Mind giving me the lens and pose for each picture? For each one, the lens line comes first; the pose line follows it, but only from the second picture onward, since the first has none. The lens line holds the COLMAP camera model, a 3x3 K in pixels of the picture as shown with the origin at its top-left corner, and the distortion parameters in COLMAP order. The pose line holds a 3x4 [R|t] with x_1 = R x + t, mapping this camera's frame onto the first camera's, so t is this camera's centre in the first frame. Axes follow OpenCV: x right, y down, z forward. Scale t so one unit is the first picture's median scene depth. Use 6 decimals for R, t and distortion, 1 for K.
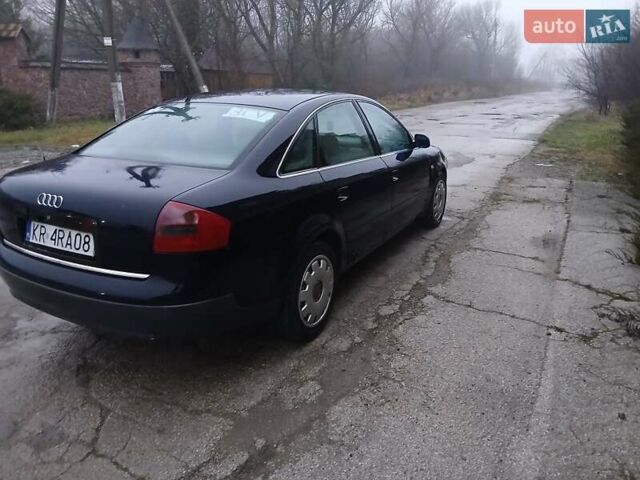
lens RADIAL K [[512.3, 0, 320.0], [0, 512.3, 240.0], [0, 0, 1]] dist [0.105196, -0.189827]
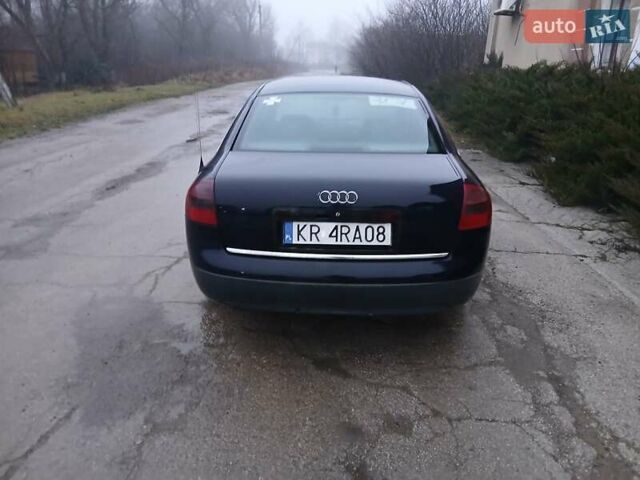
lens RADIAL K [[512.3, 0, 320.0], [0, 512.3, 240.0], [0, 0, 1]] dist [0.105196, -0.189827]
pose [[0.877016, -0.143467, 0.458541, -0.983724], [0.126186, 0.989653, 0.068294, -0.063991], [-0.463595, -0.002033, 0.886045, 0.140561]]
